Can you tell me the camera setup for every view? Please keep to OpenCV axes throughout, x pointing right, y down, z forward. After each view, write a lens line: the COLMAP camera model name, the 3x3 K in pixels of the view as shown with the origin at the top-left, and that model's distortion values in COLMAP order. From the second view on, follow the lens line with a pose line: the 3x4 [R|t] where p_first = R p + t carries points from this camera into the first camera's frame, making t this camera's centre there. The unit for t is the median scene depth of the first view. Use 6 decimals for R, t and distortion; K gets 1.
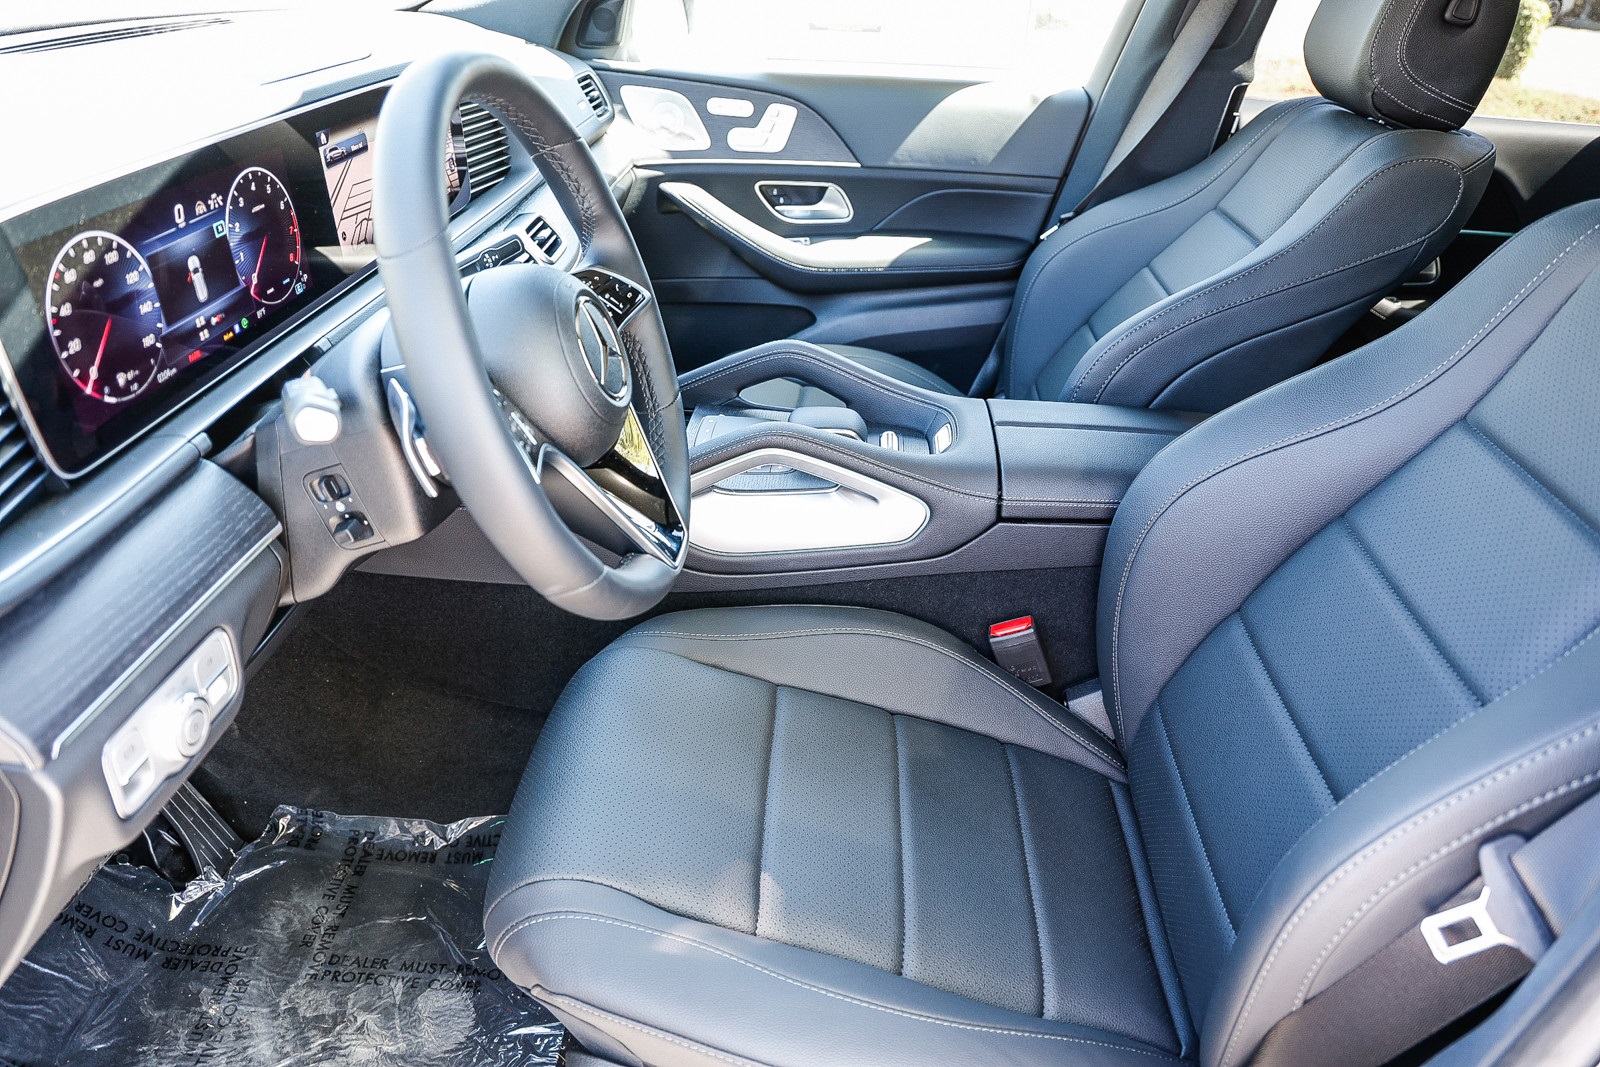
lens RADIAL K [[1097.7, 0, 799.4], [0, 1097.7, 470.7], [0, 0, 1]] dist [-0.001054, 0.001272]
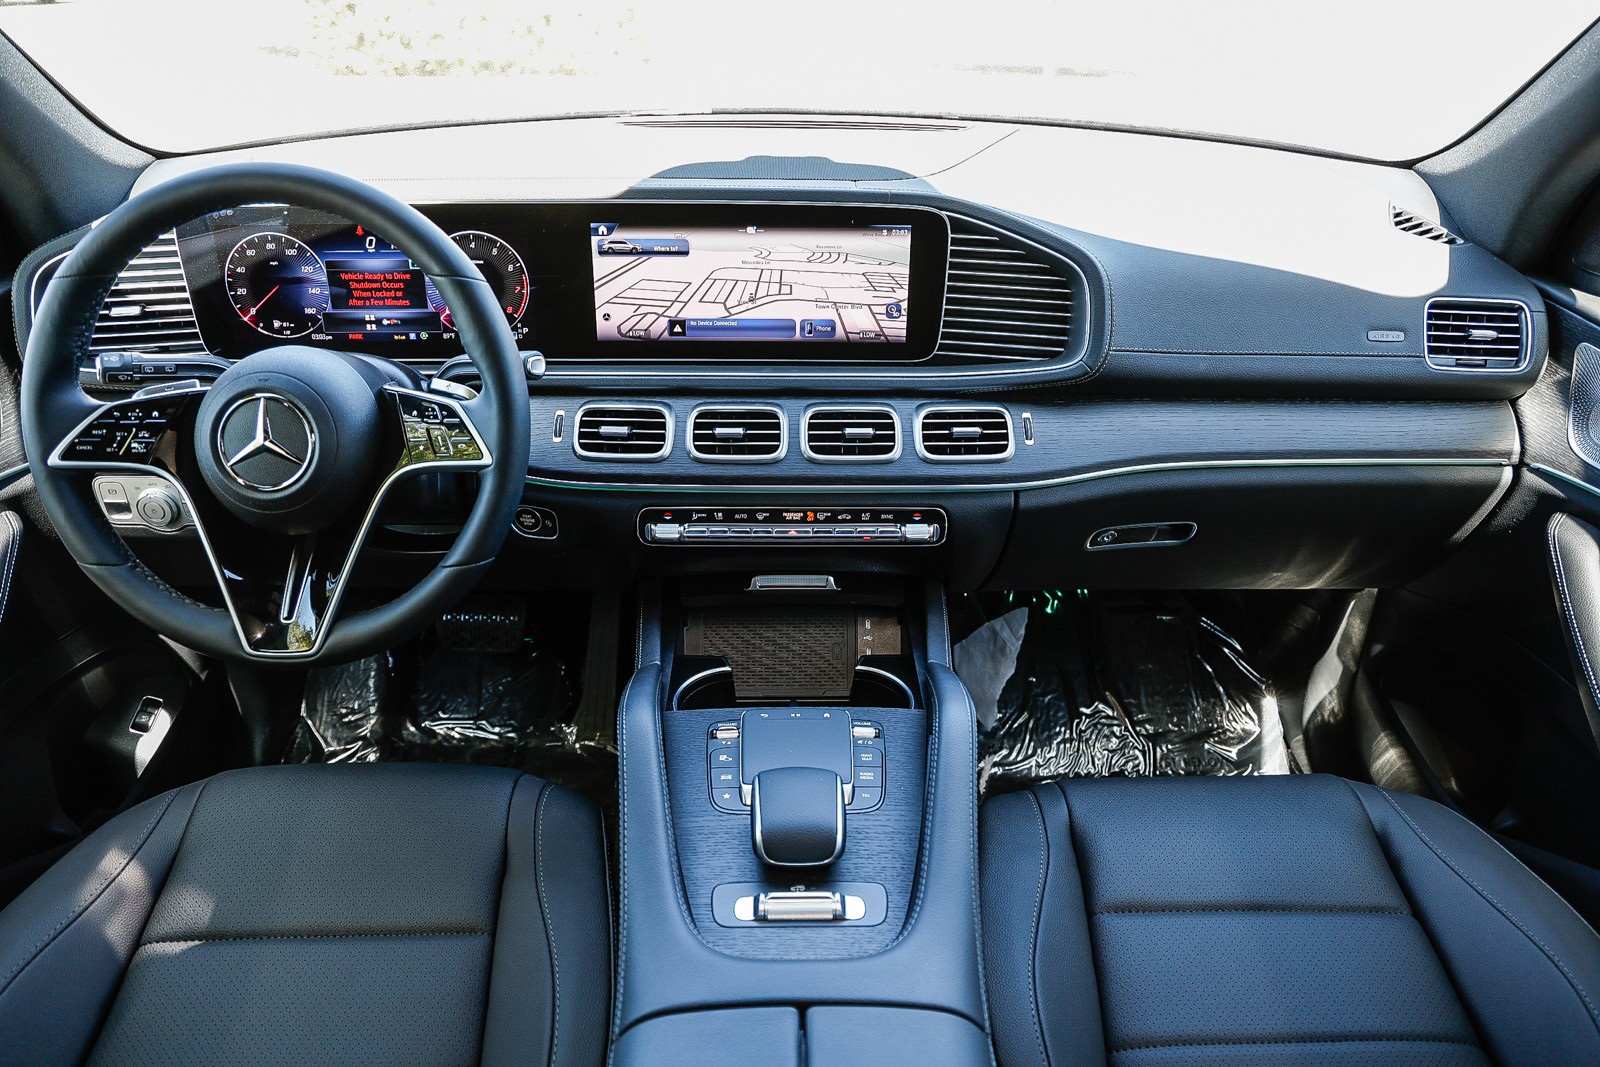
lens RADIAL K [[1095.0, 0, 808.9], [0, 1095.0, 536.1], [0, 0, 1]] dist [-0.107586, 0.075564]
pose [[0.088812, 0.450206, -0.888497, 0.869290], [-0.459936, 0.809764, 0.364337, -0.680649], [0.883500, 0.376294, 0.278982, 1.237867]]
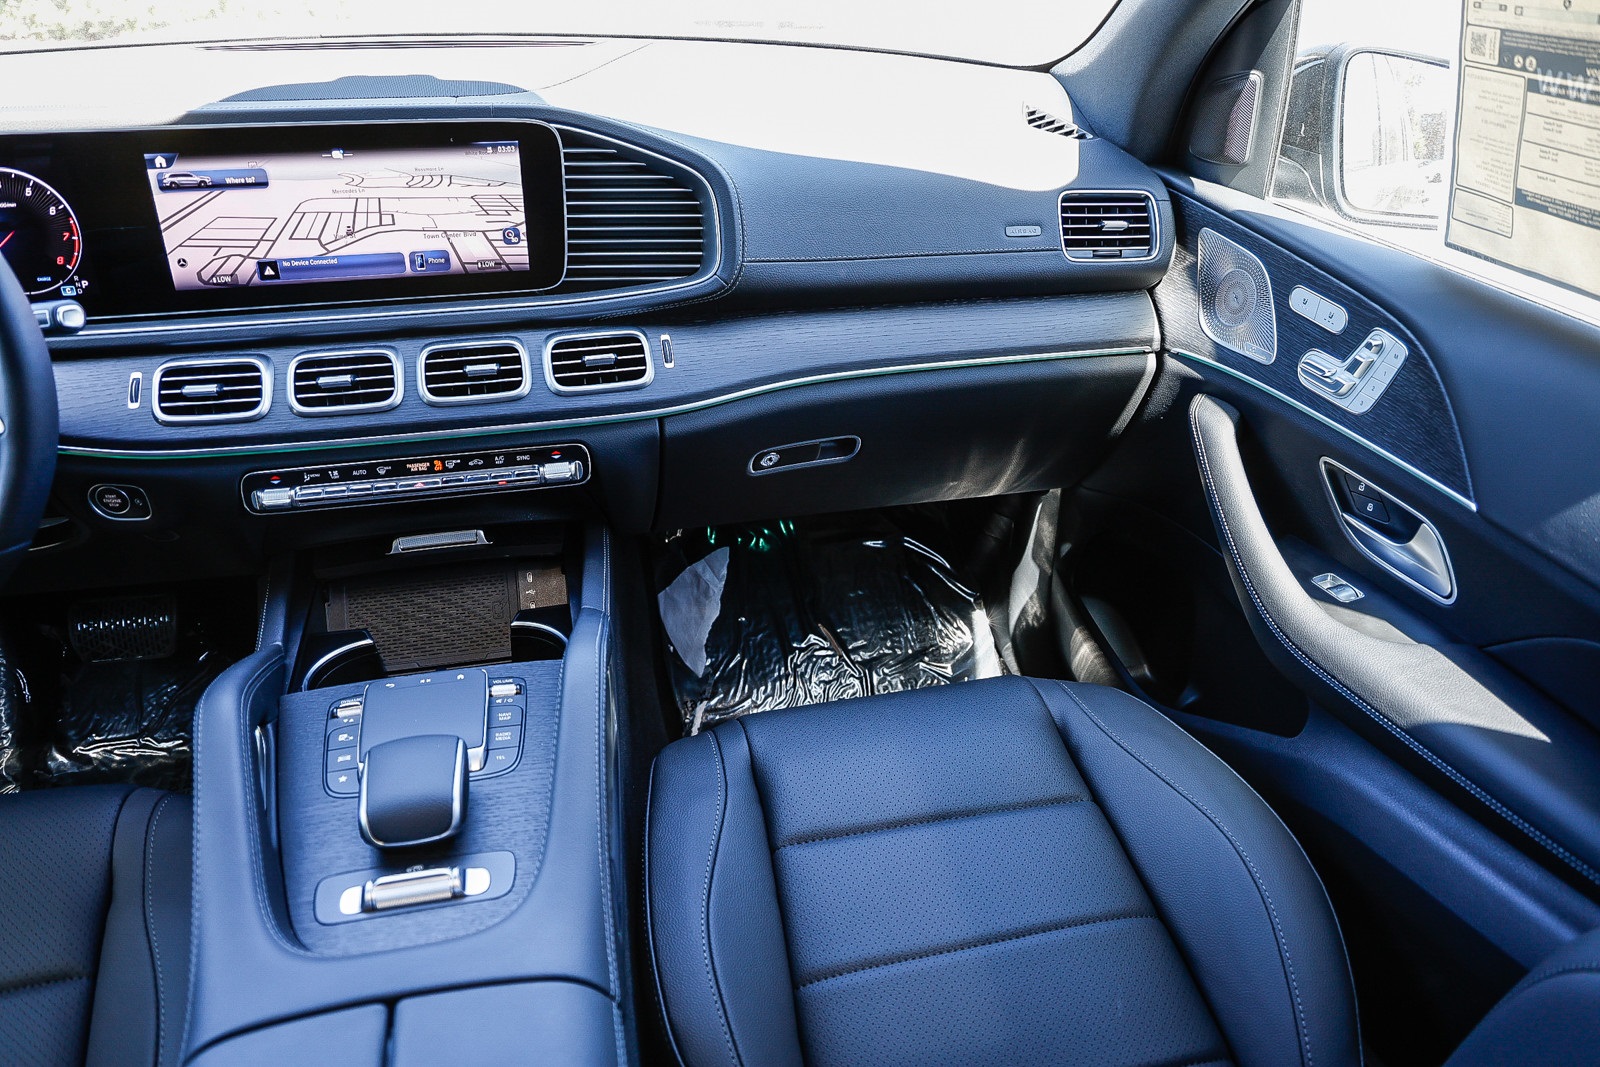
lens RADIAL K [[1093.0, 0, 814.5], [0, 1093.0, 529.9], [0, 0, 1]] dist [-0.101455, 0.064108]
pose [[0.316066, 0.454046, -0.833033, 0.842876], [-0.444329, 0.846638, 0.292876, -0.694336], [0.838257, 0.277572, 0.469340, 1.415382]]
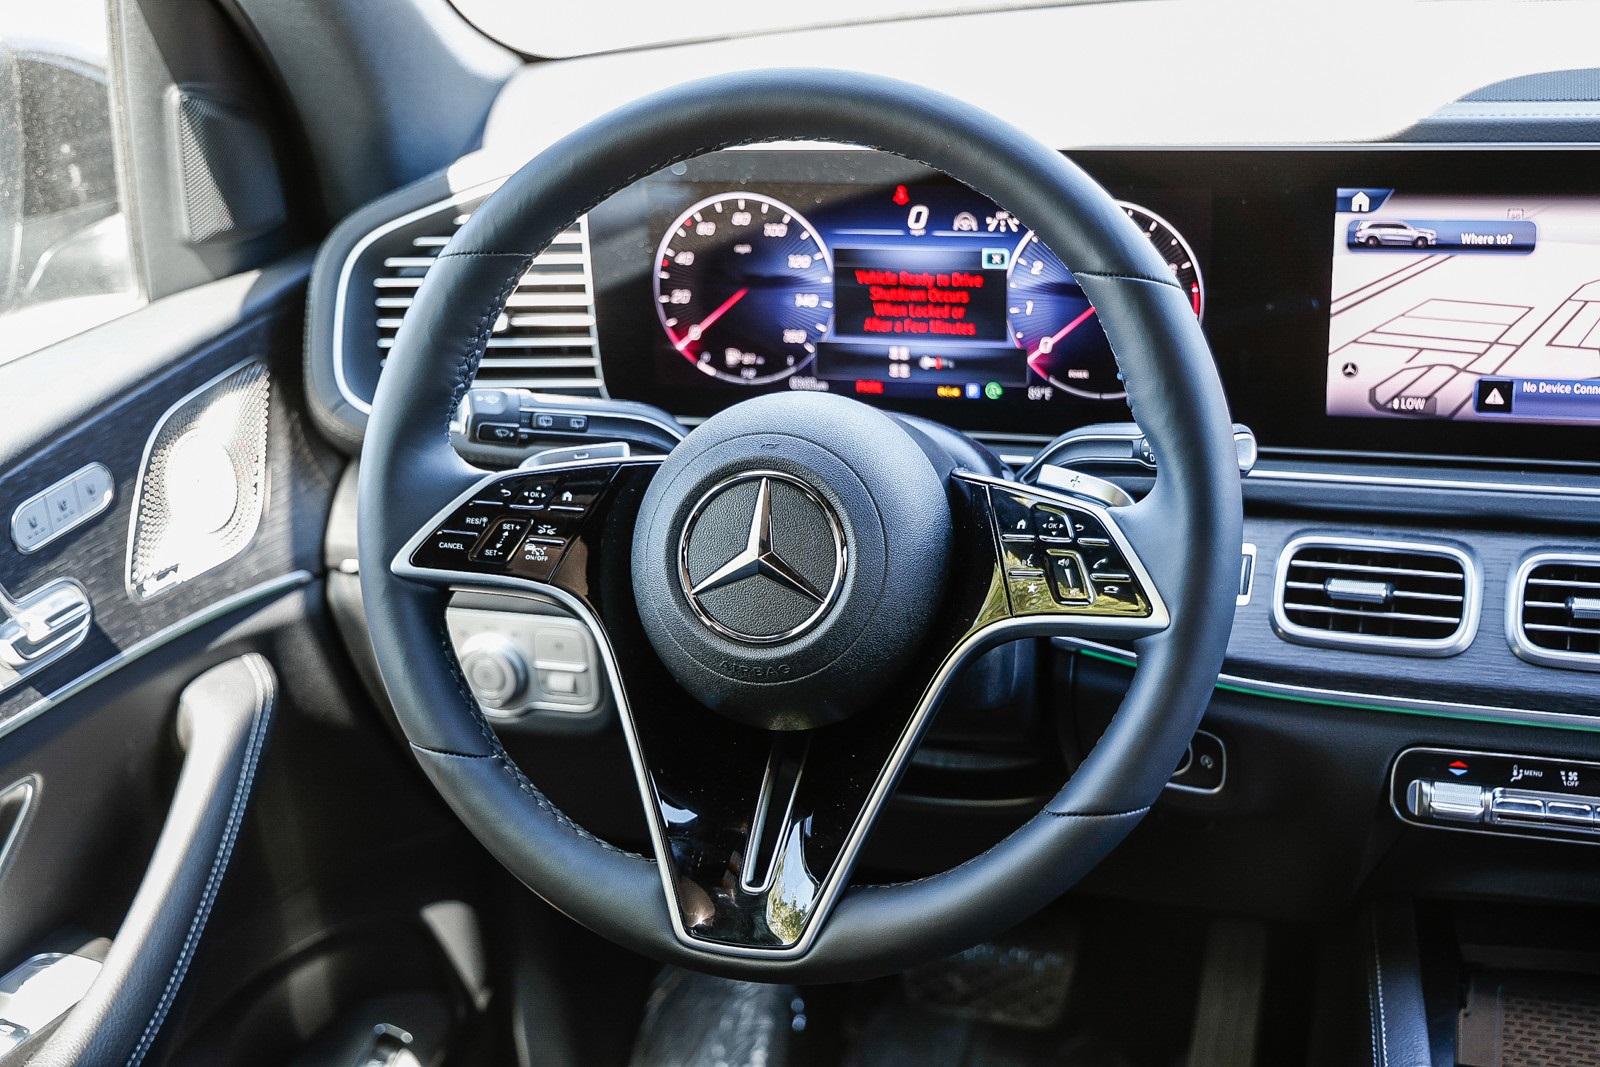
lens RADIAL K [[2233.2, 0, 810.1], [0, 2233.2, 526.2], [0, 0, 1]] dist [0.116990, 0.096826]
pose [[-0.226733, 0.314605, -0.921746, 0.963434], [-0.405635, 0.829905, 0.383038, -0.618797], [0.885467, 0.460740, -0.060552, 1.112372]]
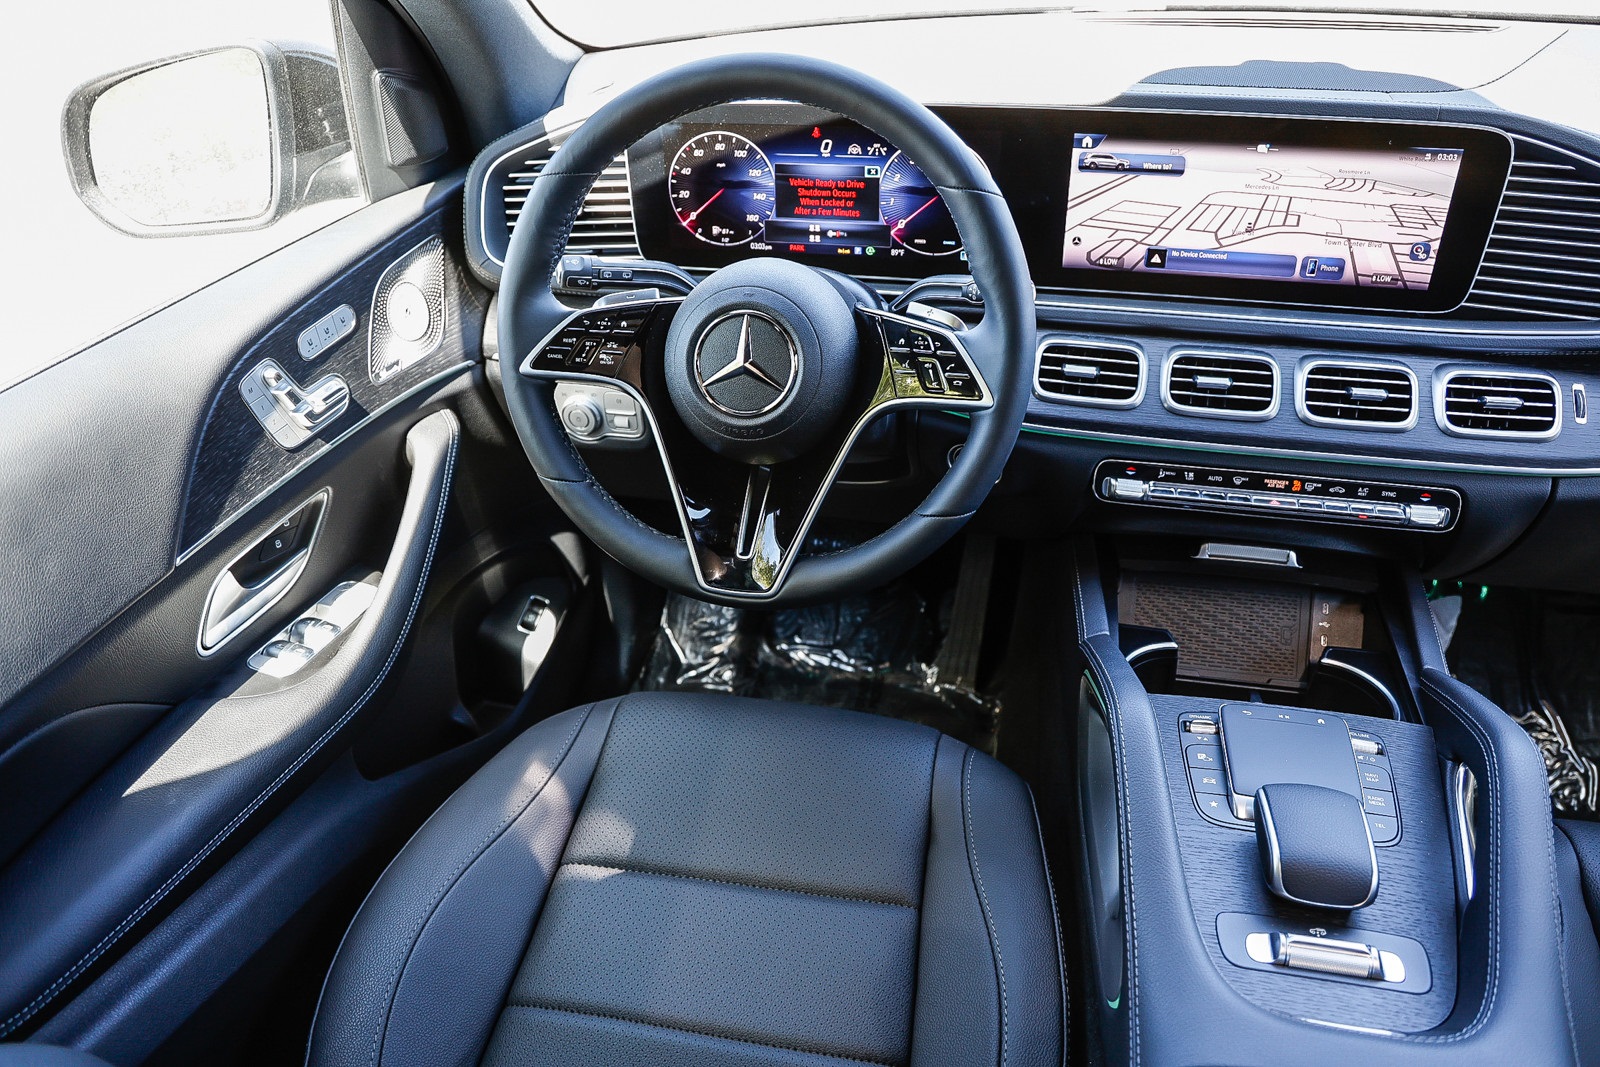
lens RADIAL K [[1095.0, 0, 808.9], [0, 1095.0, 536.1], [0, 0, 1]] dist [-0.107586, 0.075564]
pose [[-0.160593, 0.512267, -0.843678, 0.742466], [-0.424835, 0.735666, 0.527552, -0.552619], [0.890913, 0.443145, 0.099486, 1.043520]]
